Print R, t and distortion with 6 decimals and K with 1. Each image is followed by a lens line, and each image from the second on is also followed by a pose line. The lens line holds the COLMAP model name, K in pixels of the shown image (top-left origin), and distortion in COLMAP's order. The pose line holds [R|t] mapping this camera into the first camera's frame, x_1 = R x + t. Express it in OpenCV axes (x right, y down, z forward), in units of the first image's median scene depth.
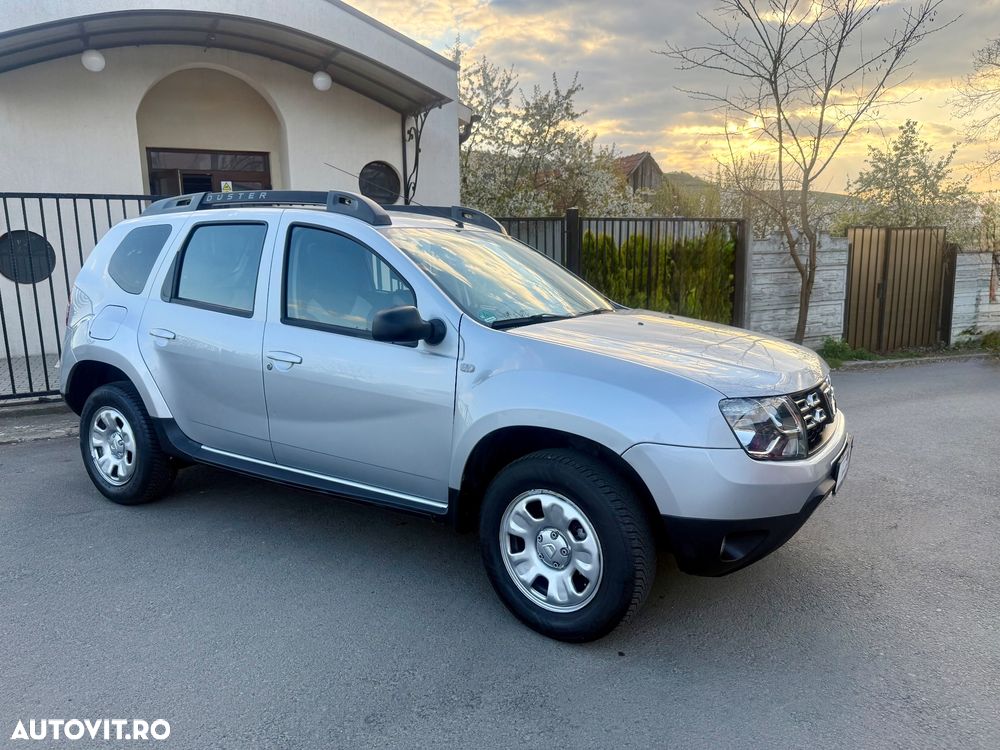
lens RADIAL K [[708.3, 0, 503.0], [0, 708.3, 380.2], [0, 0, 1]] dist [0.014328, -0.021214]
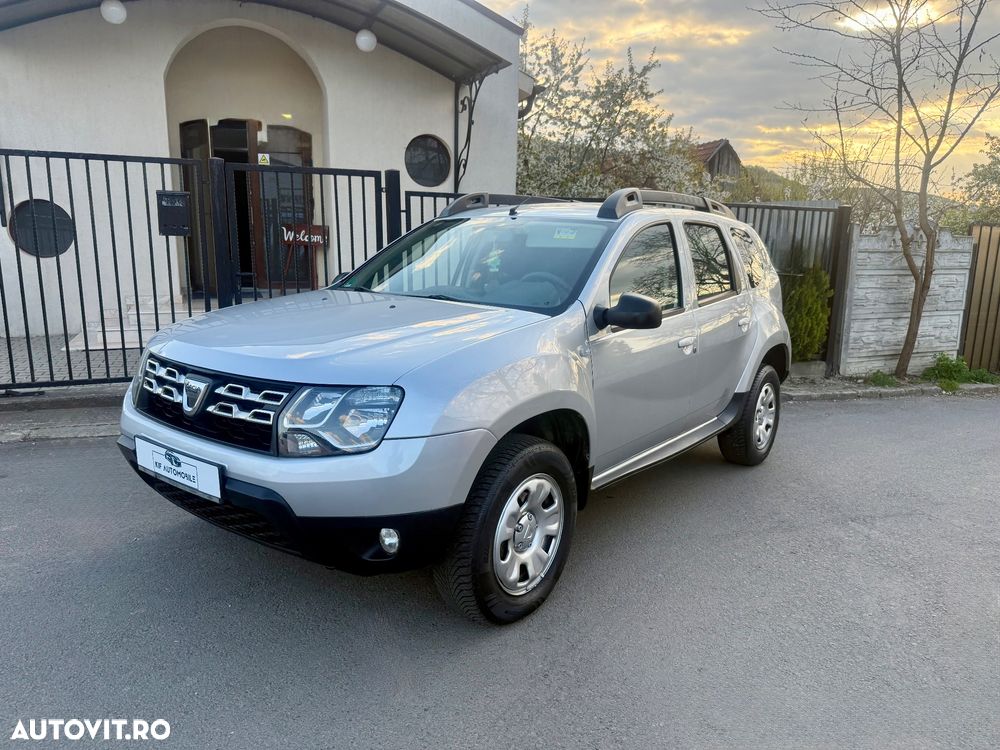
lens RADIAL K [[708.3, 0, 499.5], [0, 708.3, 384.0], [0, 0, 1]] dist [0.014328, -0.021214]
pose [[0.995197, 0.049643, -0.084366, 0.007595], [-0.048033, 0.998625, 0.021015, -0.017261], [0.085293, -0.016861, 0.996213, 0.113822]]
